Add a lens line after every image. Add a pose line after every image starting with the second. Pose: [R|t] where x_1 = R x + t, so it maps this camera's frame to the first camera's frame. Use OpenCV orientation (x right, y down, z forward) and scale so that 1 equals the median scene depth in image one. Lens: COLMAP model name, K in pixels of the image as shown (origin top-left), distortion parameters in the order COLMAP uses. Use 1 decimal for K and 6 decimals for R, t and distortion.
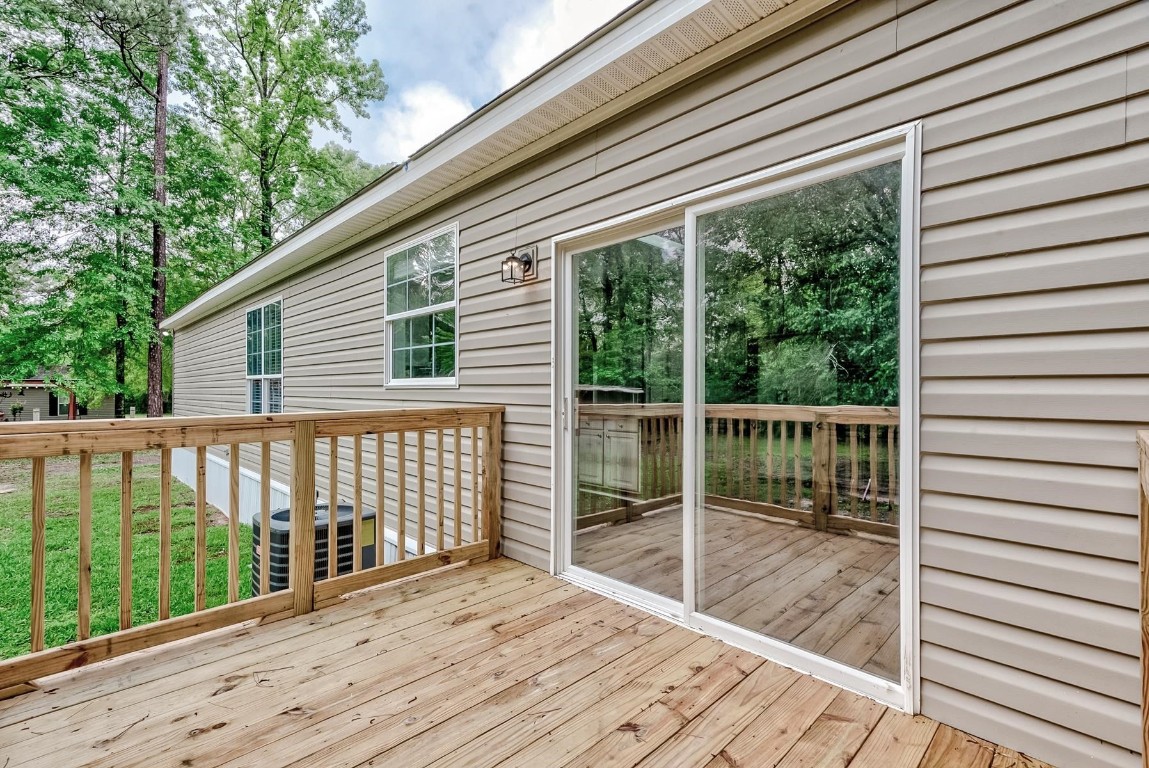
lens RADIAL K [[516.9, 0, 569.5], [0, 516.9, 387.9], [0, 0, 1]] dist [-0.000234, -0.000723]
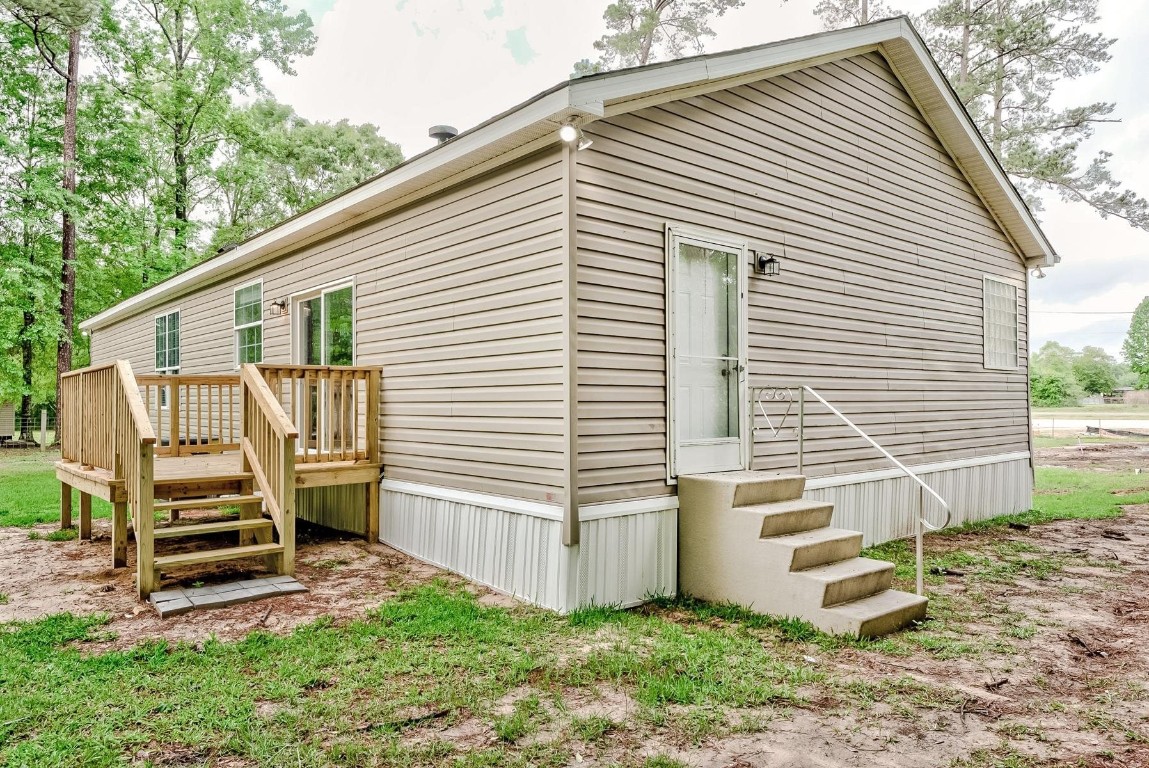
lens RADIAL K [[825.5, 0, 574.5], [0, 825.5, 384.0], [0, 0, 1]] dist [0.003324, -0.002087]
pose [[0.995640, -0.005396, -0.093118, 0.212698], [0.003131, 0.999696, -0.024457, 0.024244], [0.093222, 0.024058, 0.995355, -0.333211]]
